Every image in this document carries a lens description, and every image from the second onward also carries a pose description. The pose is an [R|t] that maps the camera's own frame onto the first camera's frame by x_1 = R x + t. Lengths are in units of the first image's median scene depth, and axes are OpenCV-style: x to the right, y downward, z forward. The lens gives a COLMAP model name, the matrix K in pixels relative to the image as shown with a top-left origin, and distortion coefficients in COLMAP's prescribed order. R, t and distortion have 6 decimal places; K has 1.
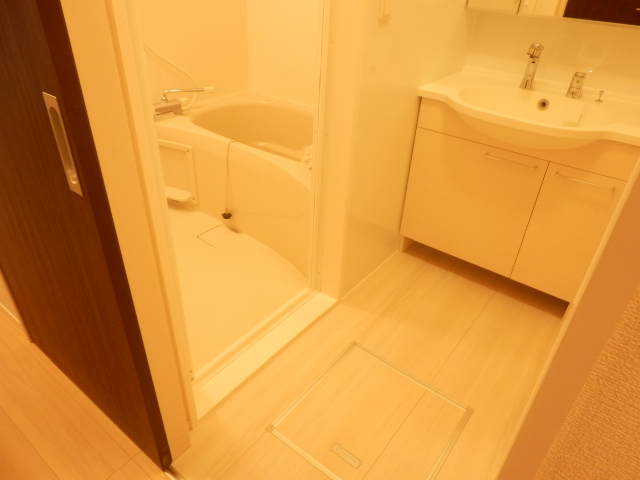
lens RADIAL K [[446.3, 0, 323.1], [0, 446.3, 242.3], [0, 0, 1]] dist [0.001932, 0.003993]
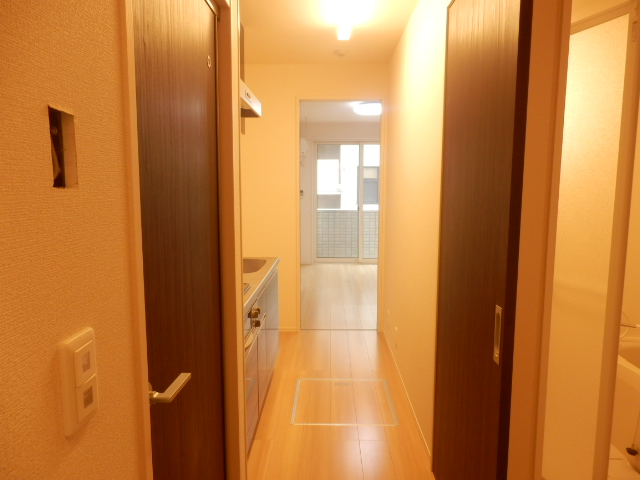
lens RADIAL K [[446.3, 0, 320.3], [0, 446.3, 239.4], [0, 0, 1]] dist [0.001932, 0.003993]
pose [[0.596728, 0.047525, -0.801035, 0.219025], [-0.415074, 0.872606, -0.257436, 0.111142], [0.686753, 0.486108, 0.540434, -0.340548]]
